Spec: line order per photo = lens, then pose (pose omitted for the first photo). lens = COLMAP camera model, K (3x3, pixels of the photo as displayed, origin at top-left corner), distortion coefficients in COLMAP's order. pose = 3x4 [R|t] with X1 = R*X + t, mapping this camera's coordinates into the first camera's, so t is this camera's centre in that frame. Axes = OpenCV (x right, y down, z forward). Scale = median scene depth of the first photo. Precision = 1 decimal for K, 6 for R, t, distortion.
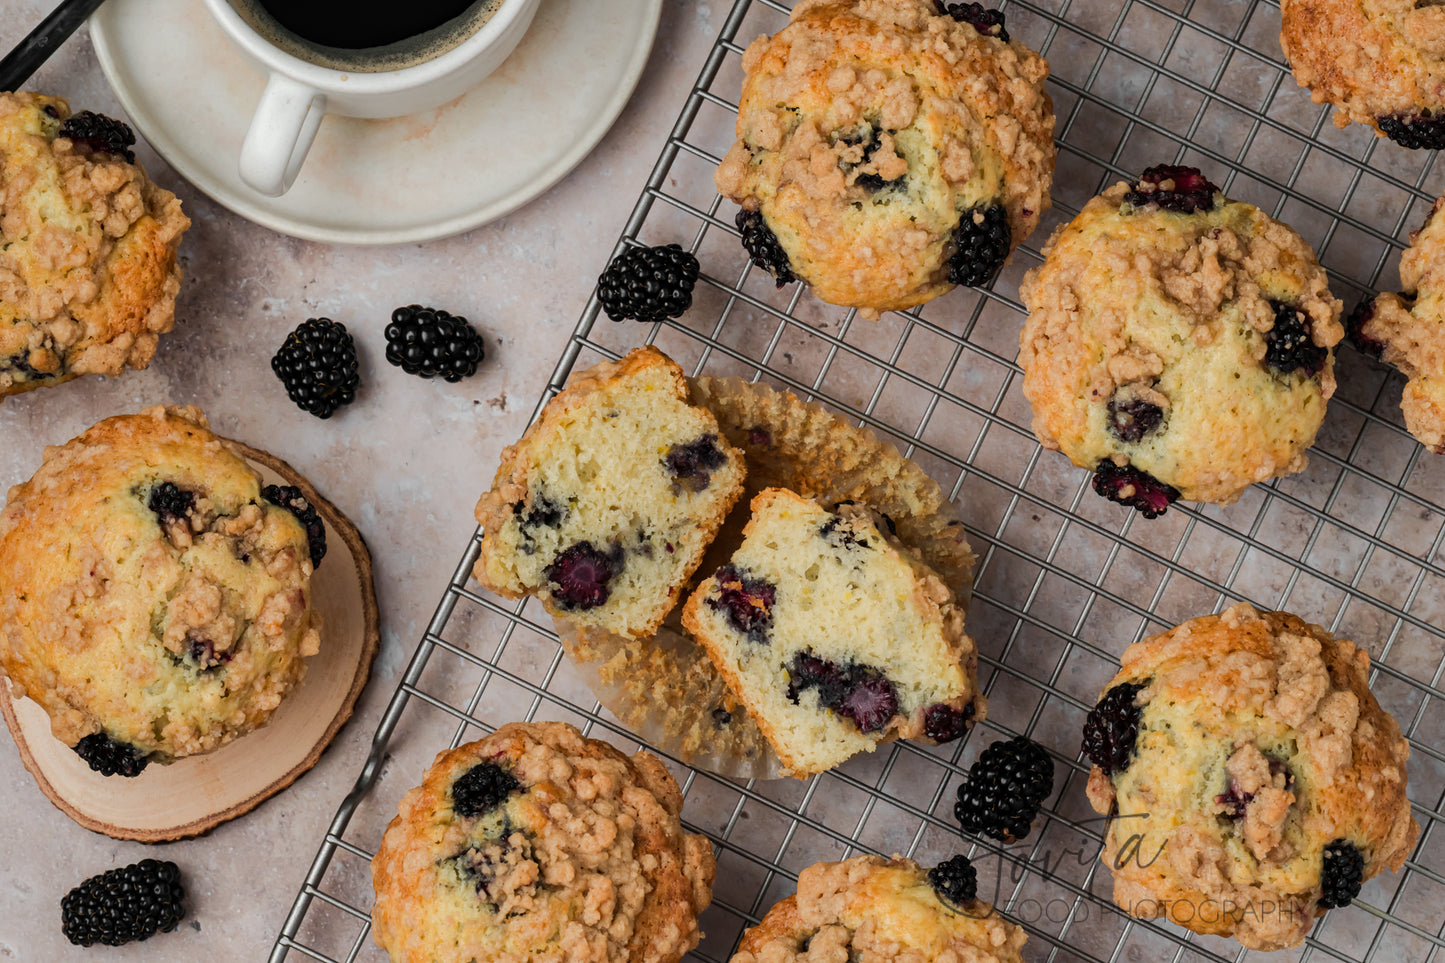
lens RADIAL K [[5918.2, 0, 722.5], [0, 5918.2, 481.5], [0, 0, 1]] dist [-0.060838, 0.925766]
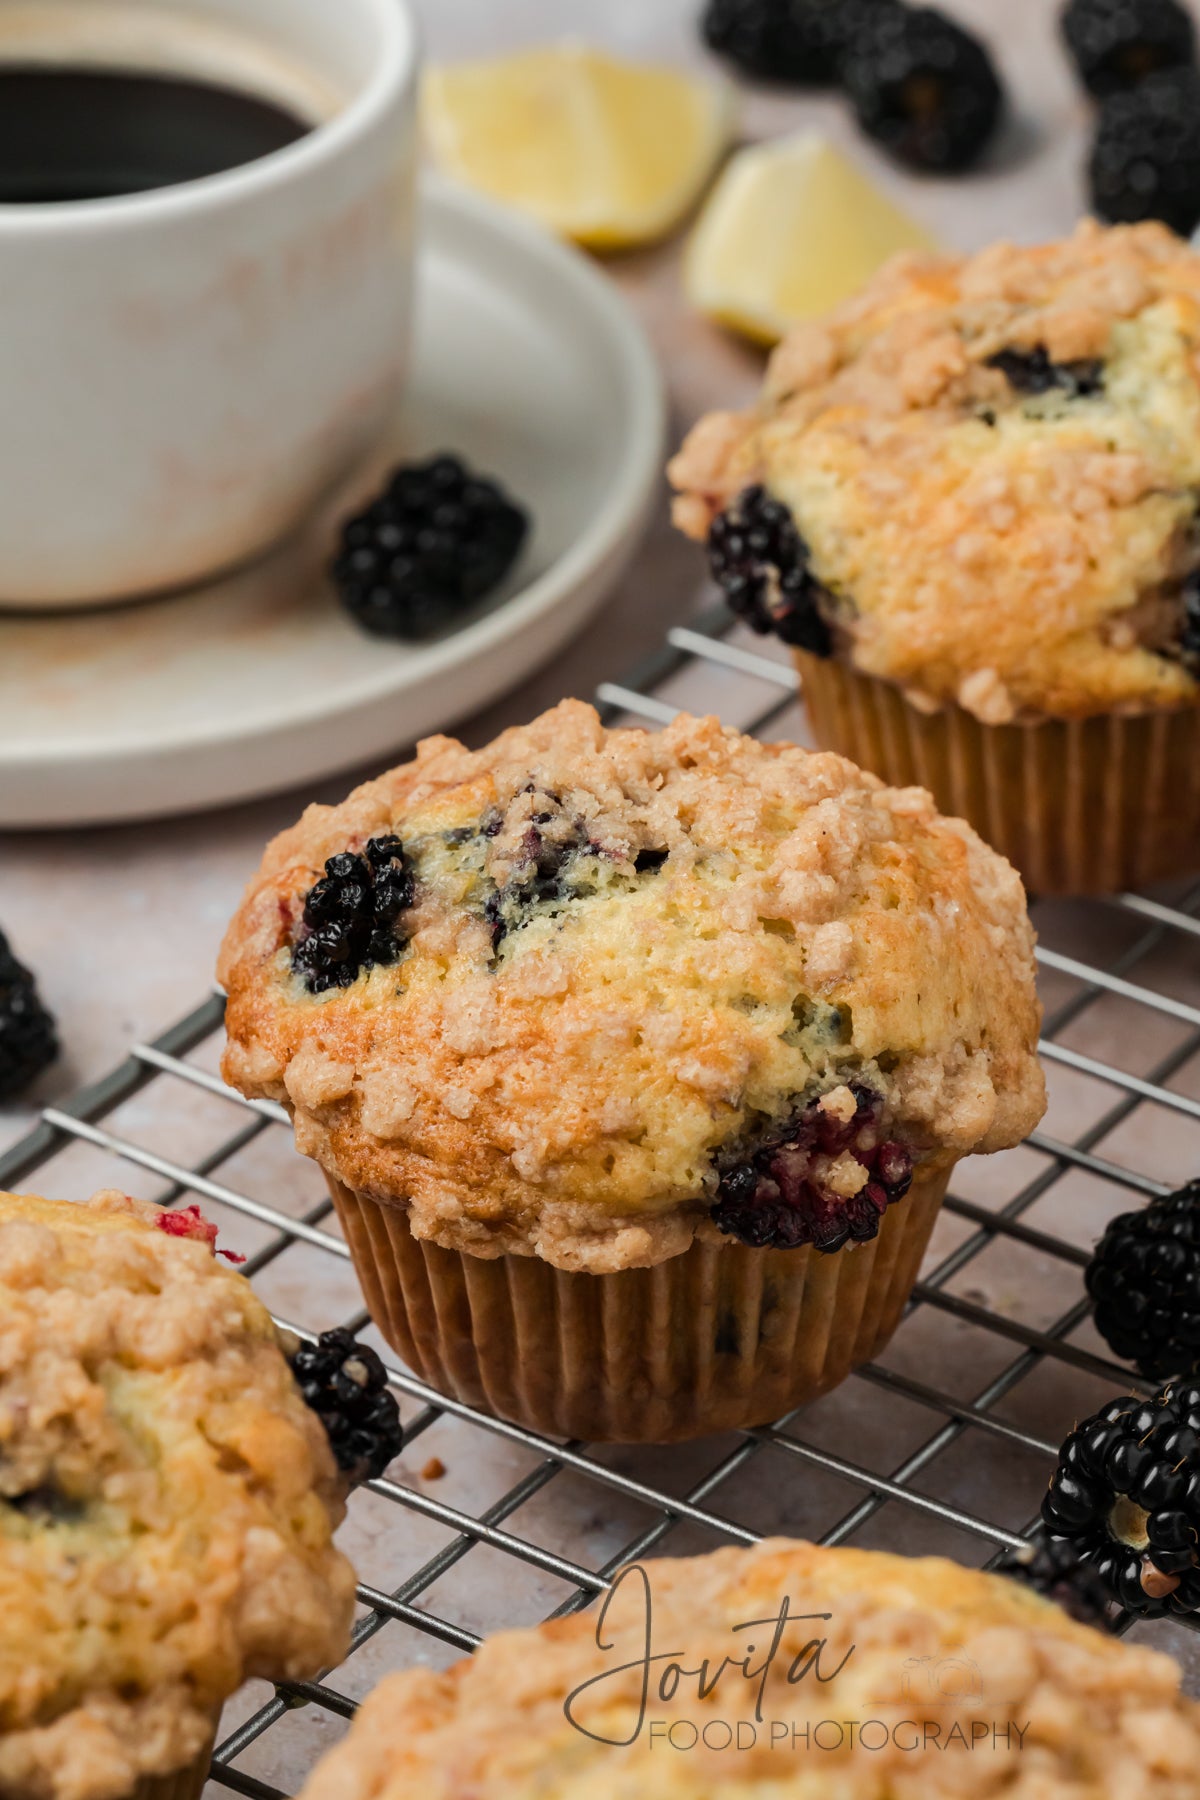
lens RADIAL K [[7372.1, 0, 600.0], [0, 7372.1, 900.0], [0, 0, 1]] dist [-0.060838, 0.925766]
pose [[0.985781, 0.086812, -0.143874, 0.086278], [-0.166331, 0.625786, -0.762054, 0.444586], [0.023879, 0.775148, 0.631328, 0.791002]]
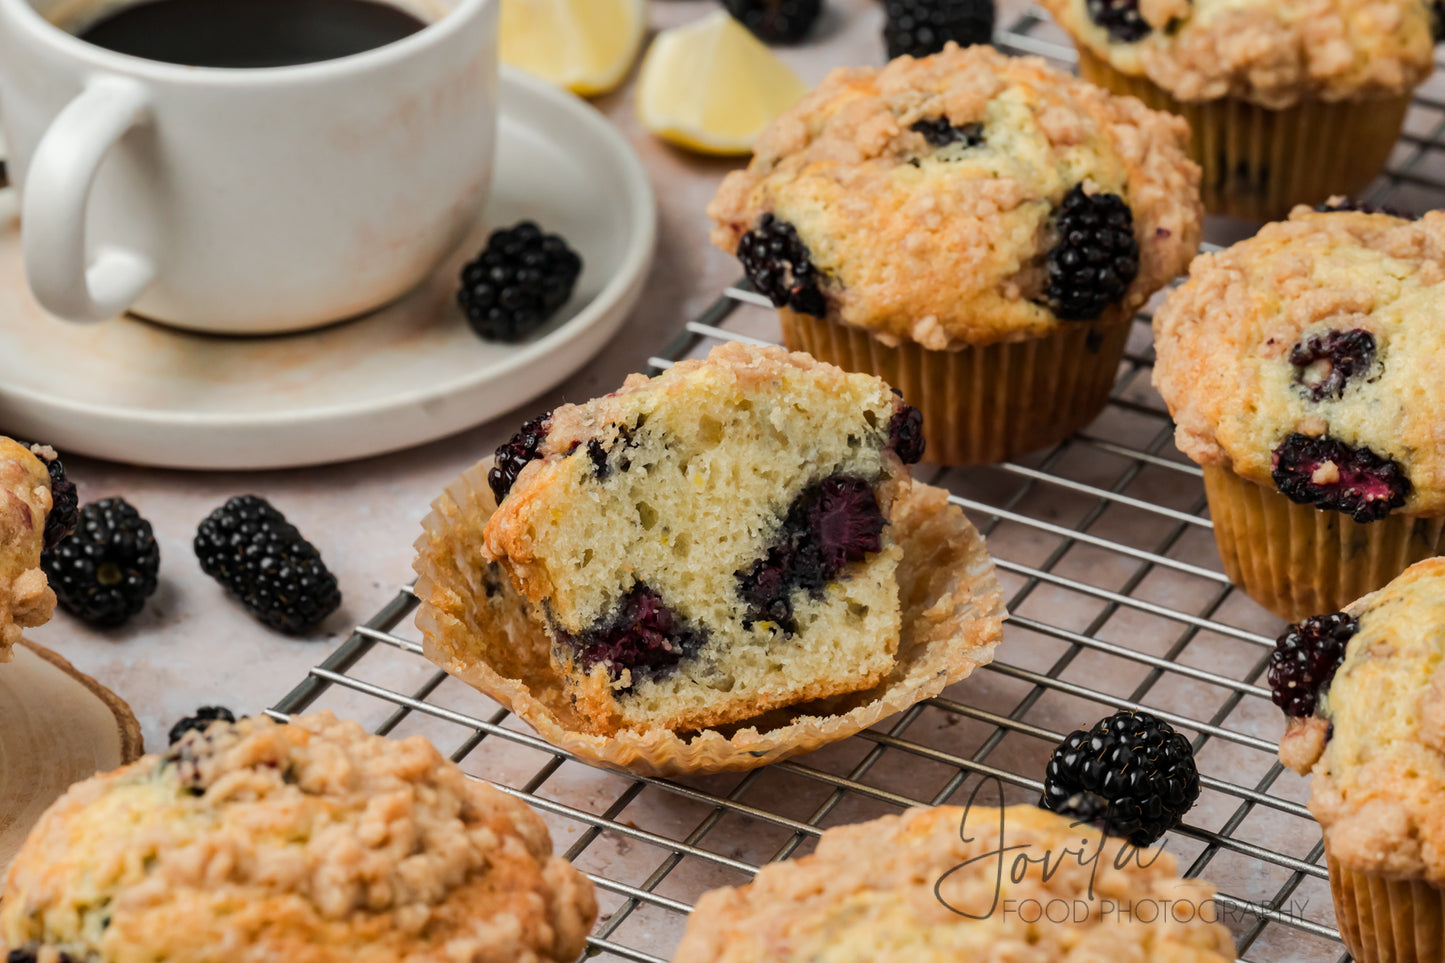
lens RADIAL K [[5918.2, 0, 722.5], [0, 5918.2, 481.5], [0, 0, 1]] dist [-0.060838, 0.925766]
pose [[0.999118, 0.024996, -0.033754, 0.028383], [-0.042002, 0.592451, -0.804511, 0.604831], [-0.000112, 0.805218, 0.592978, 0.716276]]
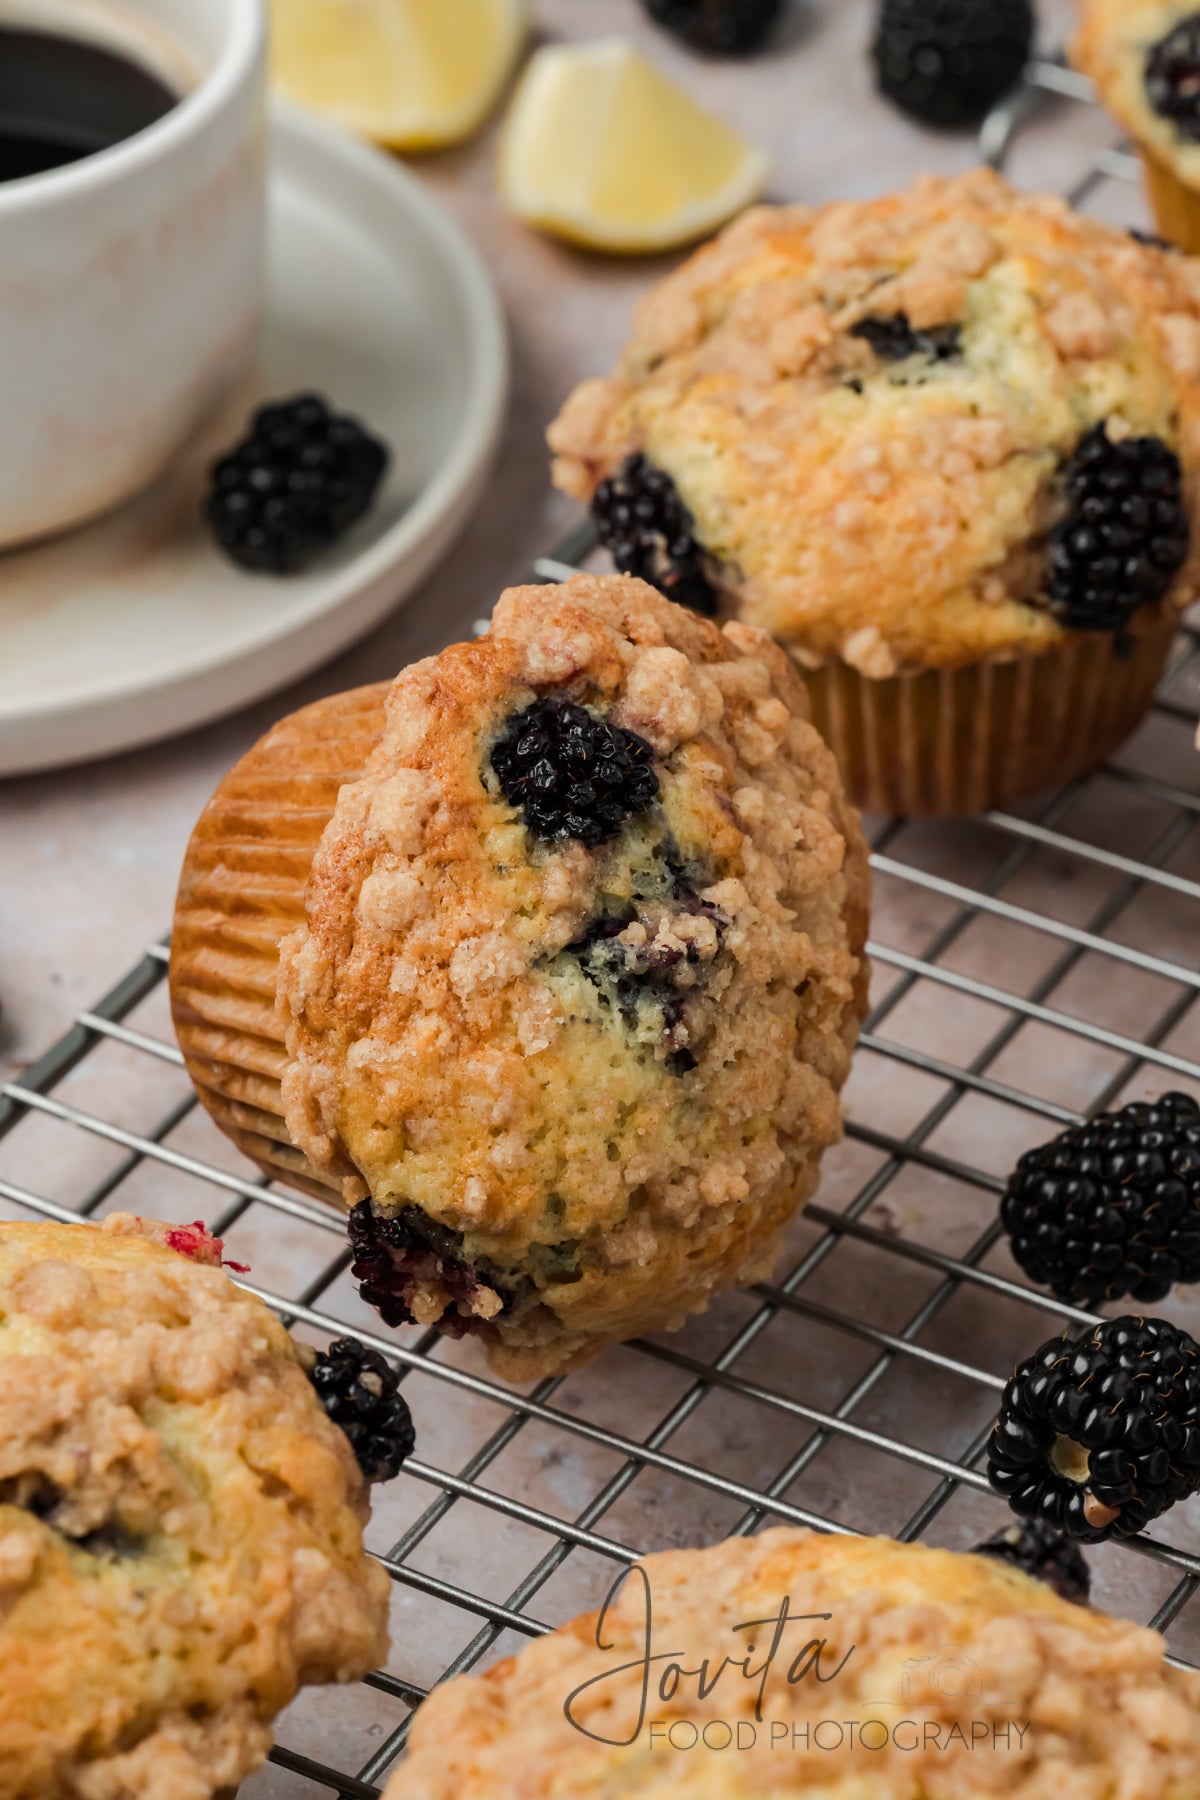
lens RADIAL K [[7372.1, 0, 600.0], [0, 7372.1, 900.0], [0, 0, 1]] dist [-0.060838, 0.925766]
pose [[0.996157, 0.047799, -0.073399, 0.053849], [-0.086120, 0.687394, -0.721161, 0.449405], [0.015983, 0.724710, 0.688868, 0.731998]]
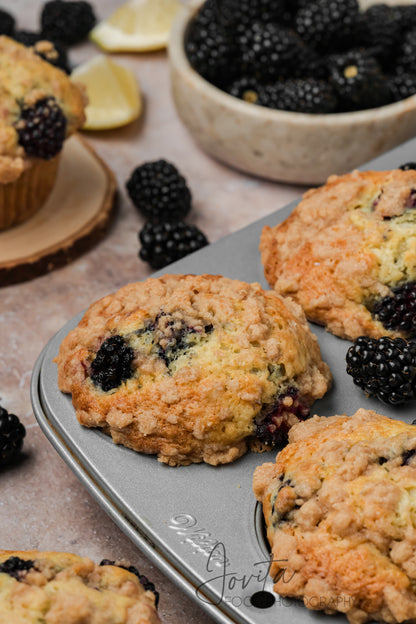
lens RADIAL K [[2555.7, 0, 208.0], [0, 2555.7, 312.0], [0, 0, 1]] dist [-0.060838, 0.925766]
pose [[0.987971, -0.103022, 0.115323, -0.059507], [0.154483, 0.690900, -0.706252, 0.445883], [-0.006917, 0.715572, 0.698505, 0.711322]]
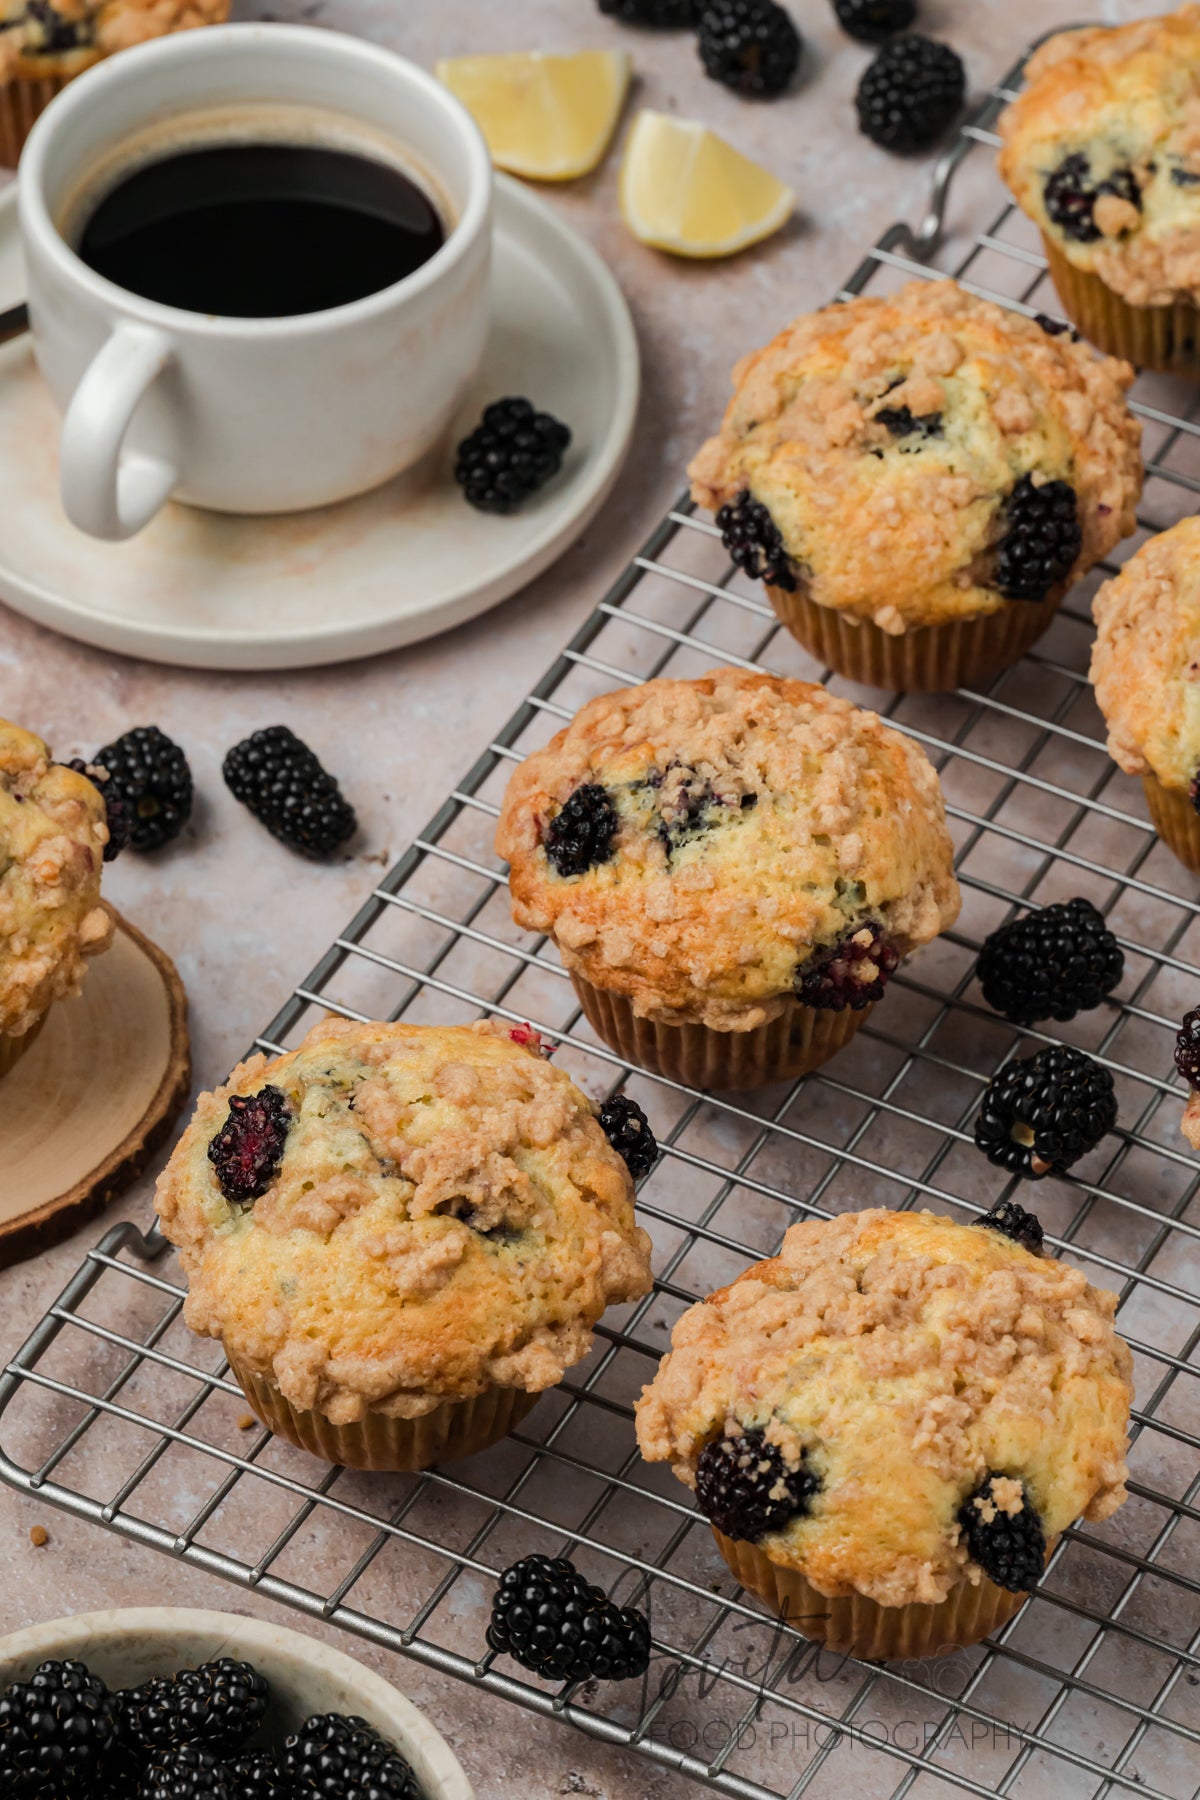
lens RADIAL K [[7372.1, 0, 600.0], [0, 7372.1, 900.0], [0, 0, 1]] dist [-0.060838, 0.925766]
pose [[0.998653, 0.038031, -0.035294, 0.026182], [-0.051682, 0.789234, -0.611914, 0.656162], [0.004584, 0.612913, 0.790137, 0.340364]]
